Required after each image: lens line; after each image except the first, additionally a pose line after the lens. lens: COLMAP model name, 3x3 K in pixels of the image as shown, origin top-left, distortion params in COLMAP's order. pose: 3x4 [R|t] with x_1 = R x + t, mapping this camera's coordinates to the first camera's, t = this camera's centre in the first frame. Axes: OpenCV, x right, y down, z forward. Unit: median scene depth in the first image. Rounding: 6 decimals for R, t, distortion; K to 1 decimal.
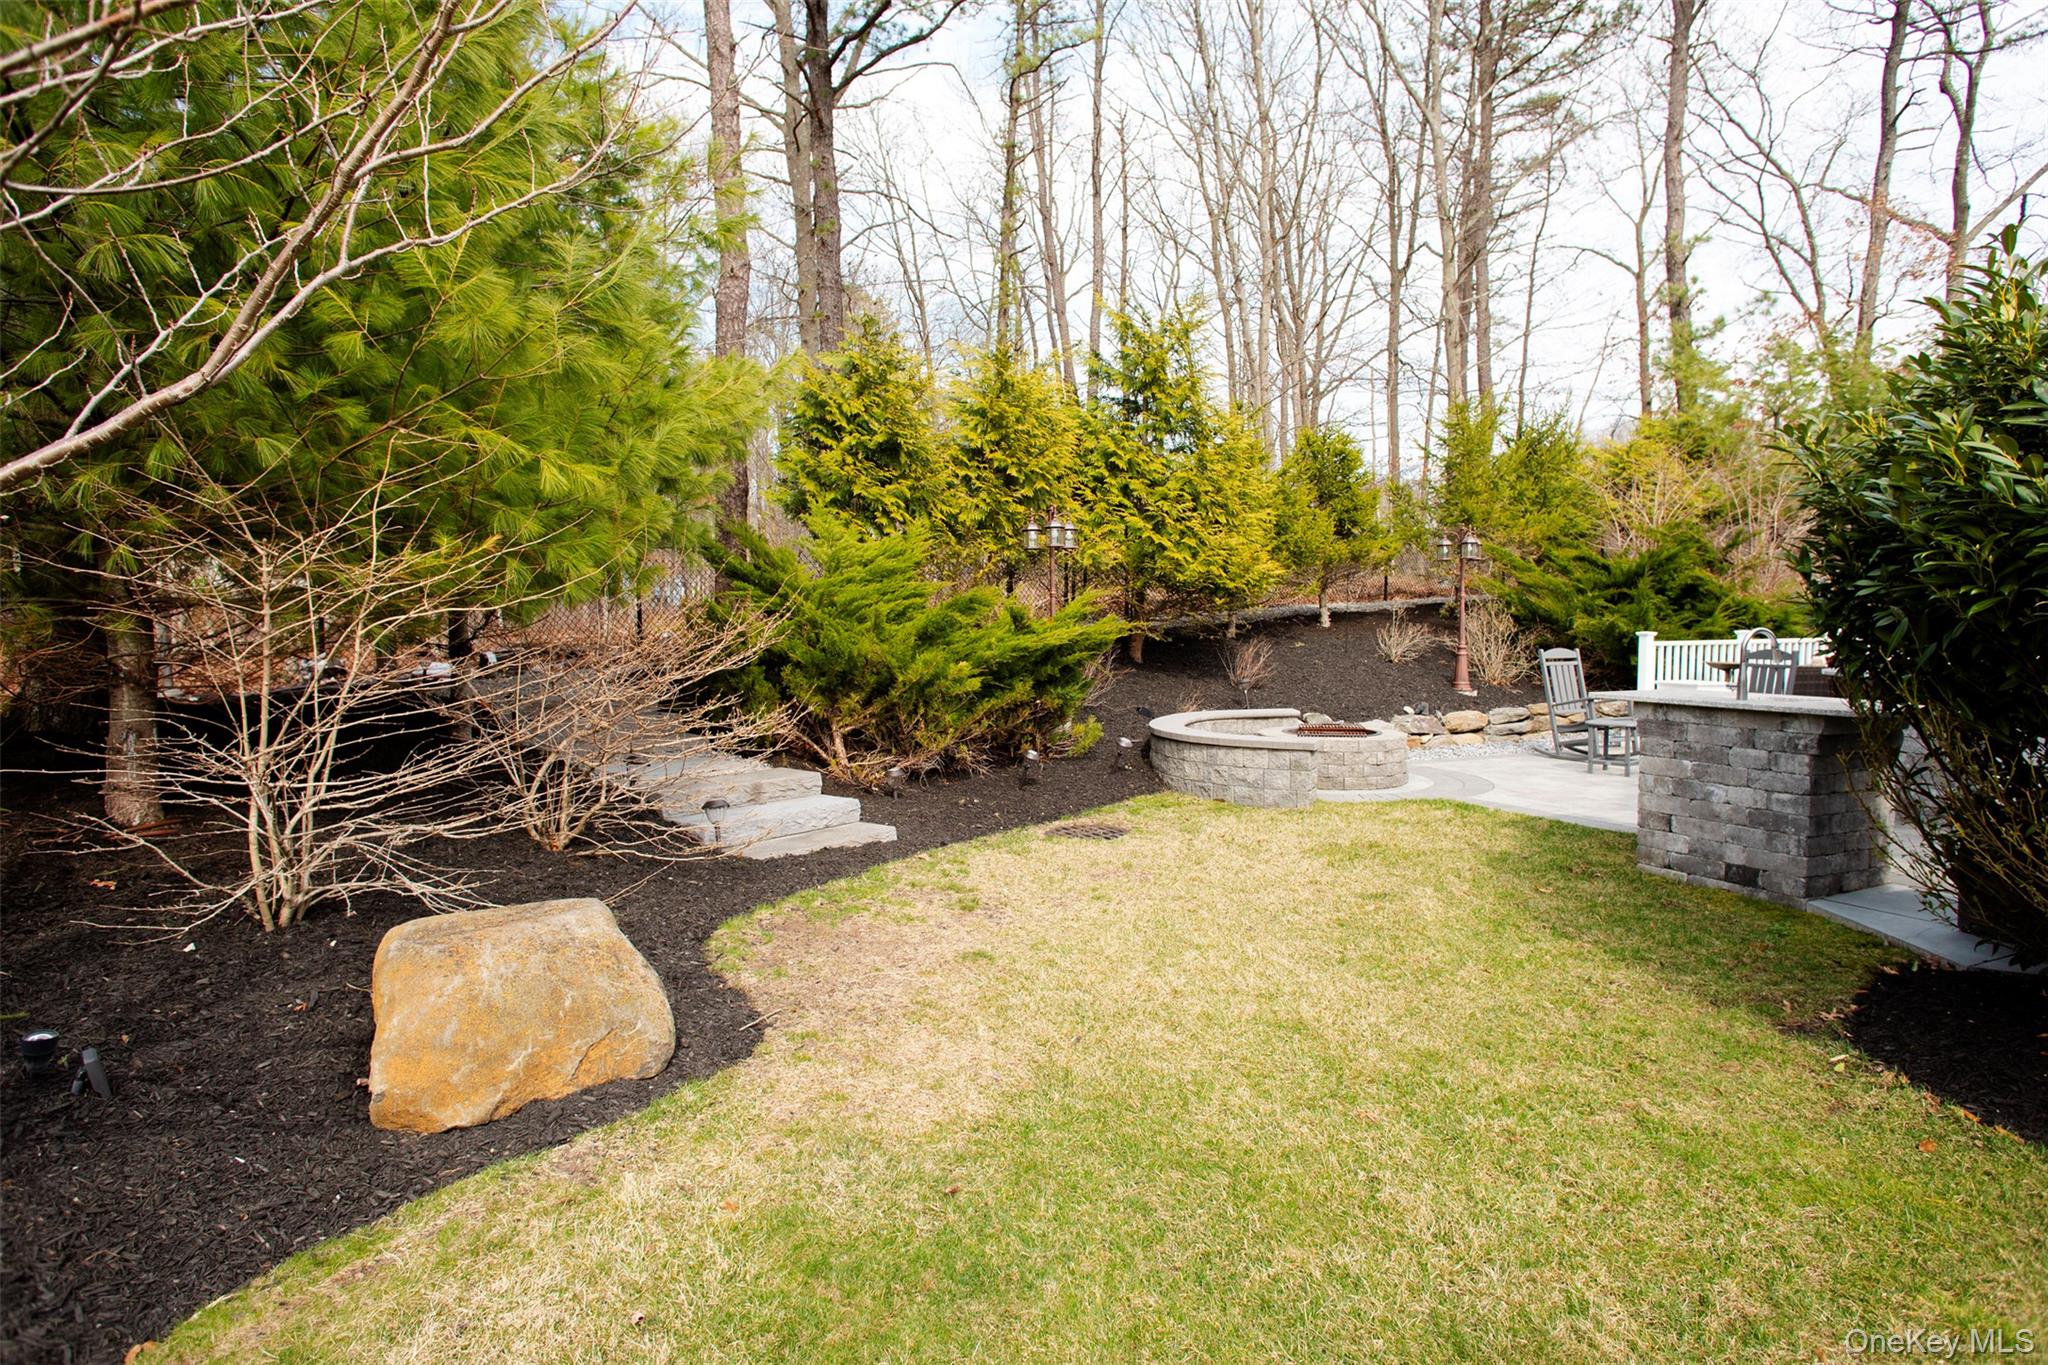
lens RADIAL K [[1153.5, 0, 1037.4], [0, 1153.5, 727.3], [0, 0, 1]] dist [0.023715, -0.000216]
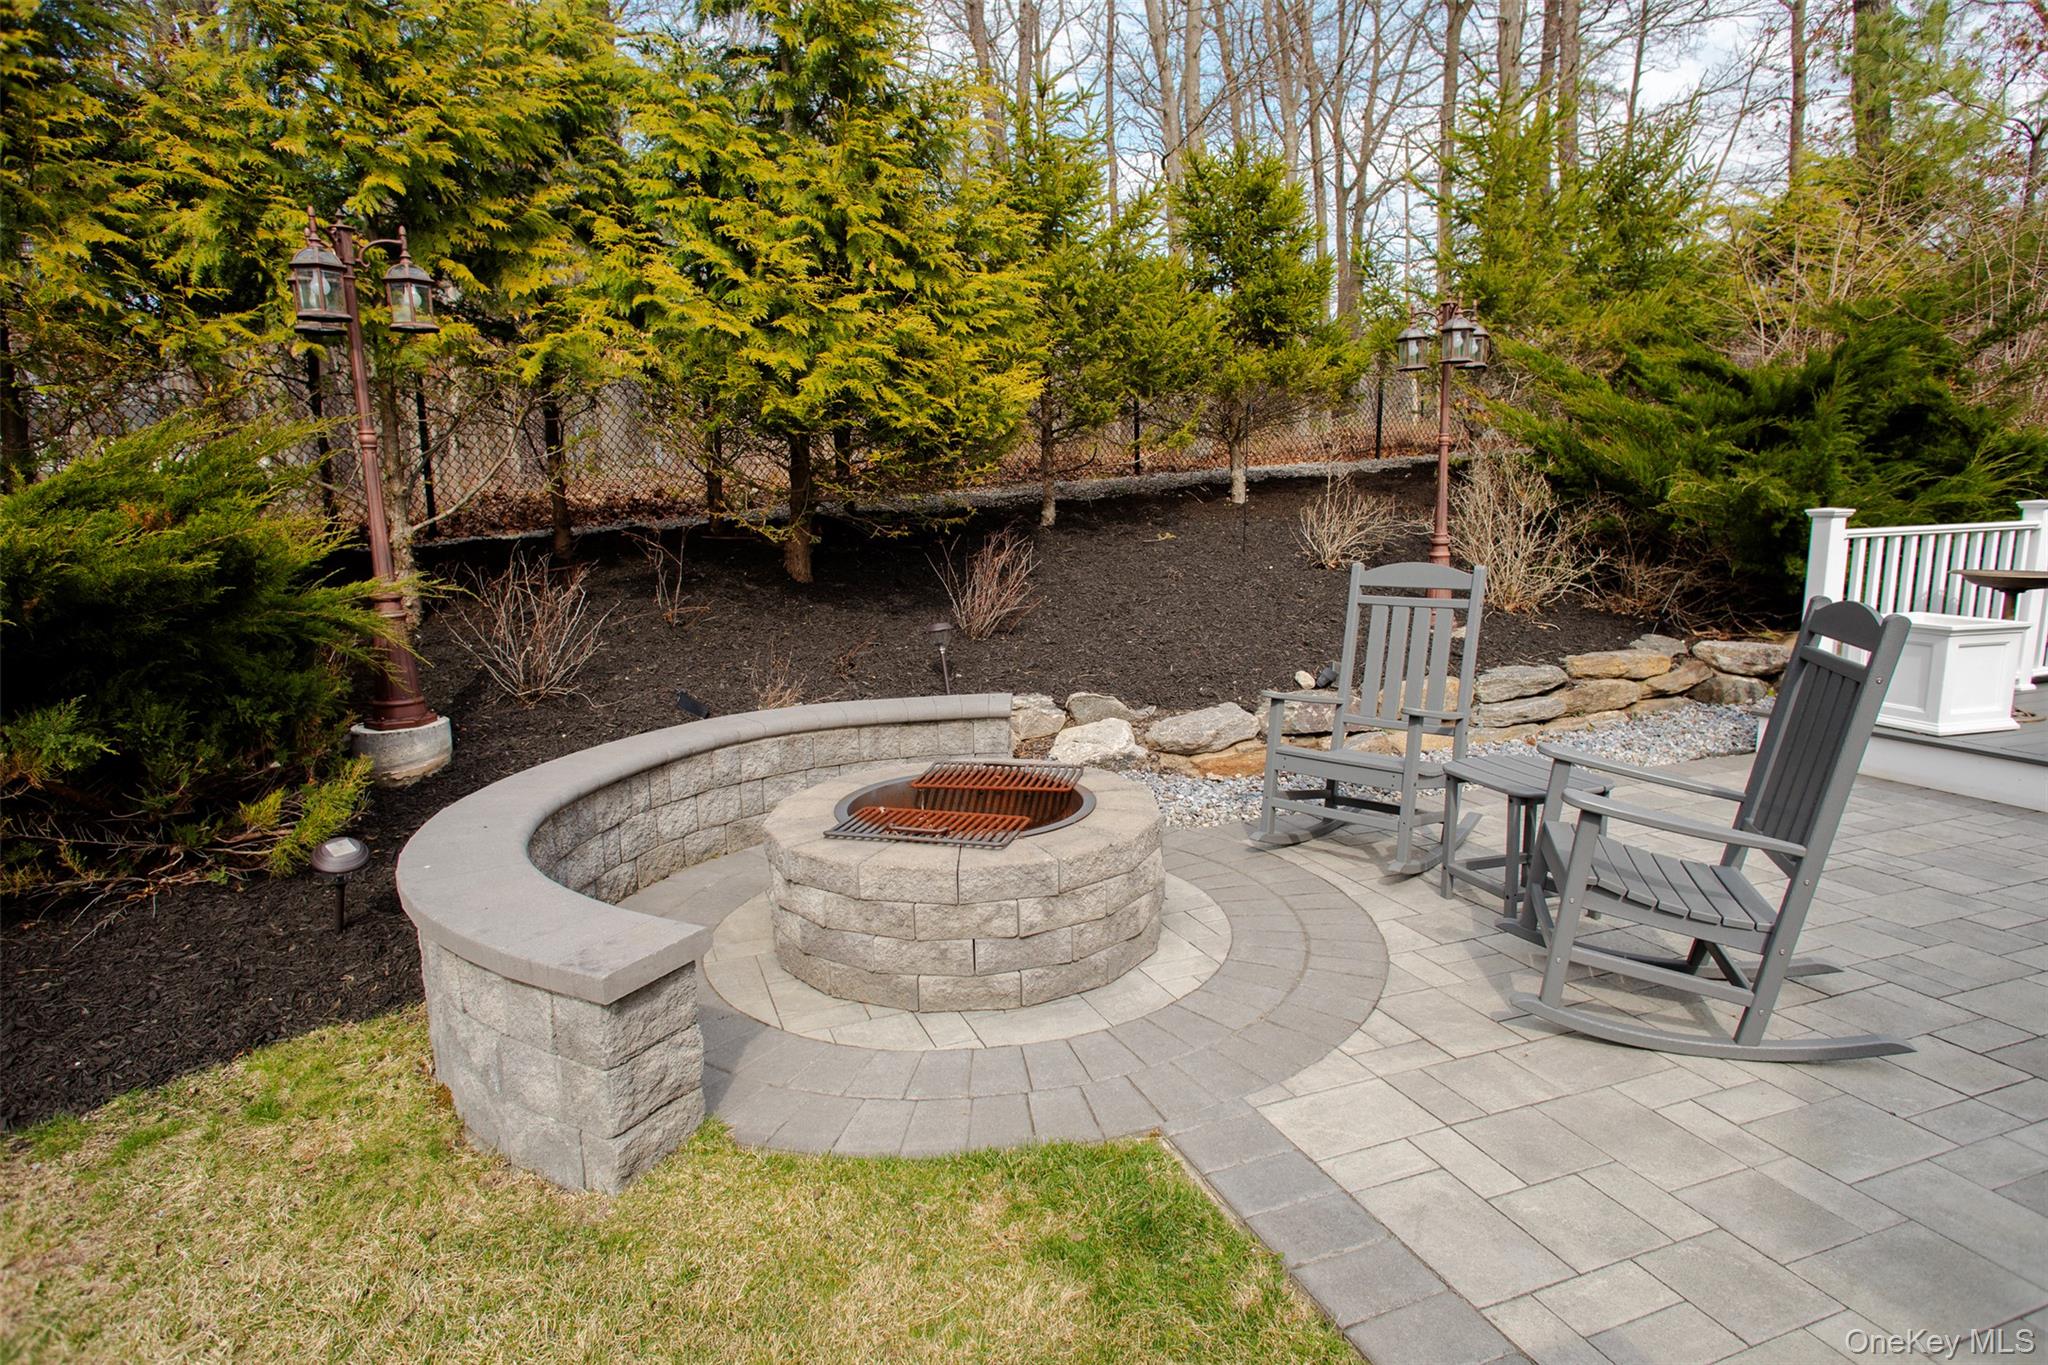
lens RADIAL K [[1122.1, 0, 1018.8], [0, 1122.1, 747.6], [0, 0, 1]] dist [-0.002710, -0.002694]
pose [[0.995562, 0.000602, -0.094103, 0.220356], [0.011496, 0.991712, 0.127968, -0.043206], [0.093400, -0.128482, 0.987304, 0.464729]]
